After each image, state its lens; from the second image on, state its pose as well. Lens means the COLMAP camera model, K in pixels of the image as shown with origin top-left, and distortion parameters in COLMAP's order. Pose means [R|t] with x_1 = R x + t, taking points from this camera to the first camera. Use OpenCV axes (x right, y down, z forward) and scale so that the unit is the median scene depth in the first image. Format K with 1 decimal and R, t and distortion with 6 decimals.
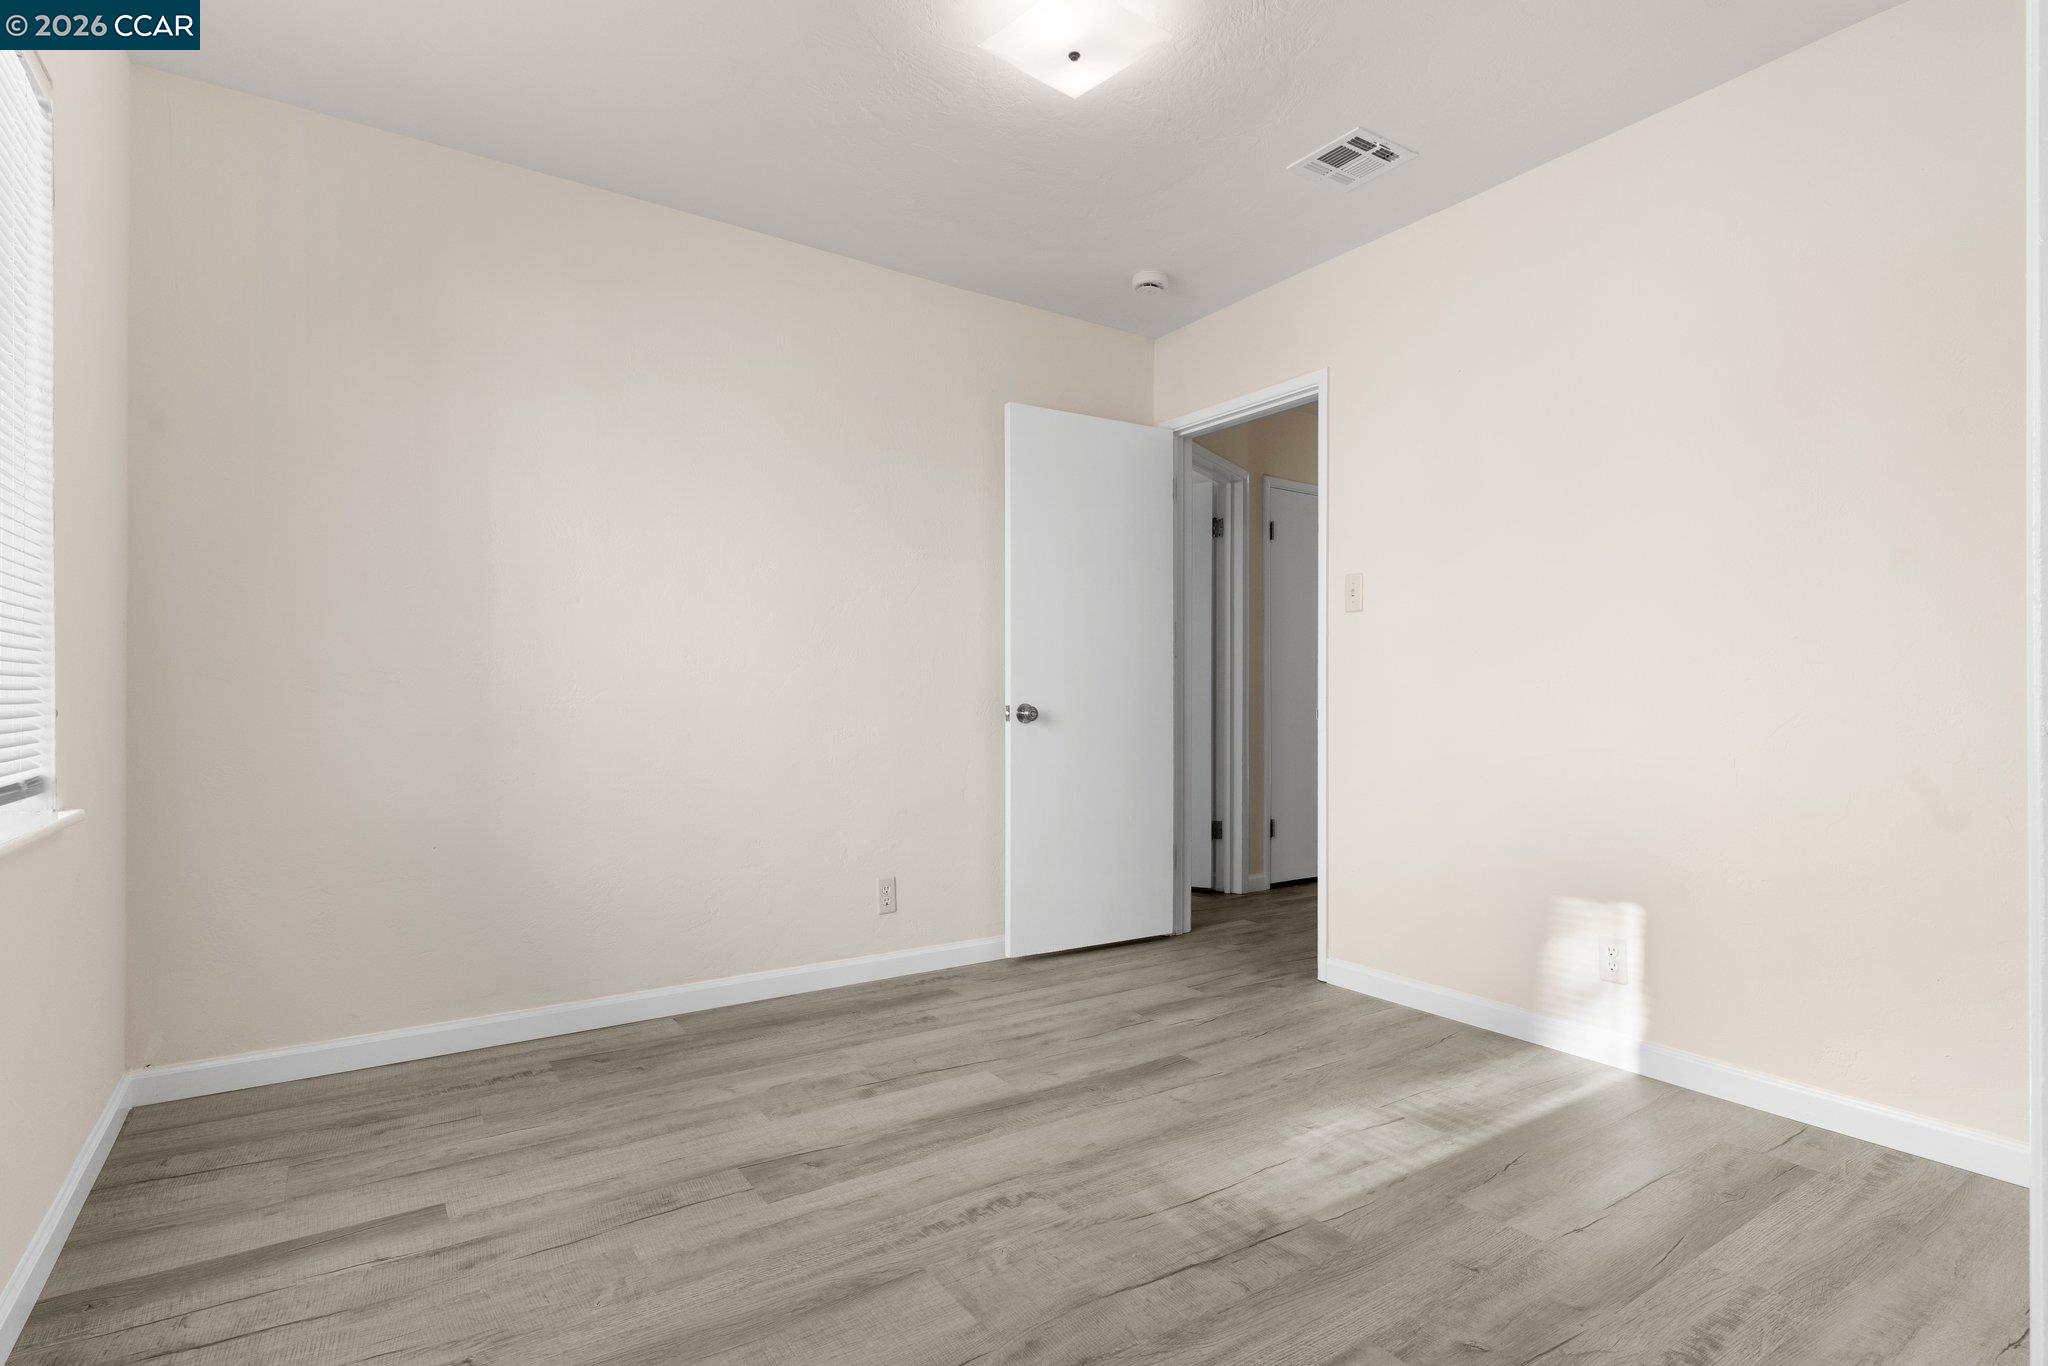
lens RADIAL K [[980.4, 0, 1023.8], [0, 980.4, 698.5], [0, 0, 1]] dist [0.001021, 0.000497]
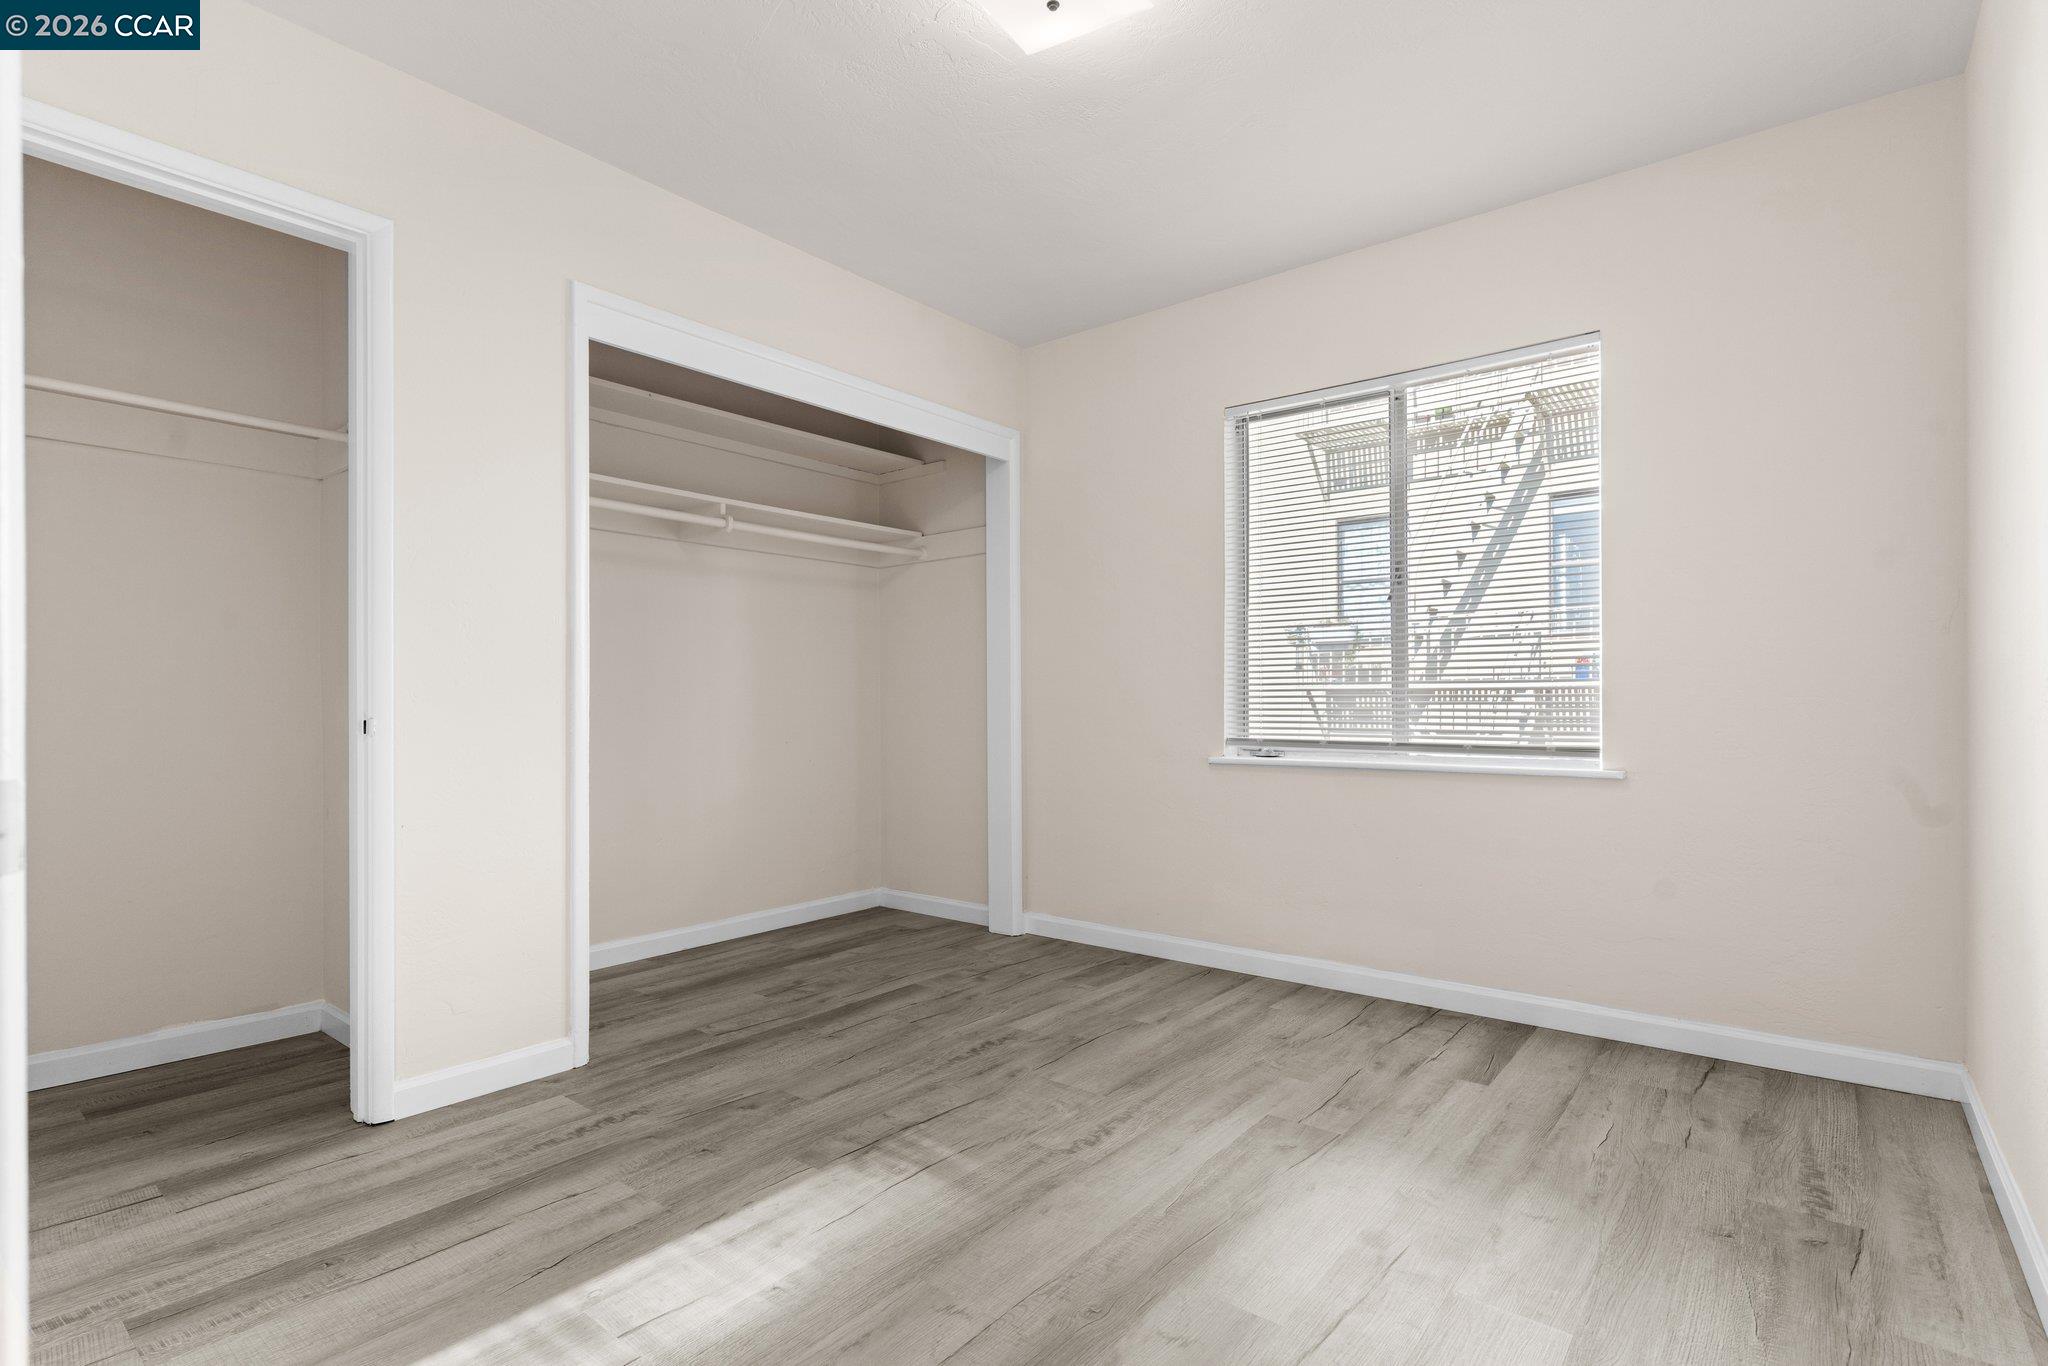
lens RADIAL K [[980.4, 0, 1023.8], [0, 980.4, 698.5], [0, 0, 1]] dist [0.001021, 0.000497]
pose [[-0.954450, 0.000992, -0.298371, 0.394360], [0.002831, 0.999980, -0.005732, 0.003079], [0.298359, -0.006316, -0.954433, 2.083632]]
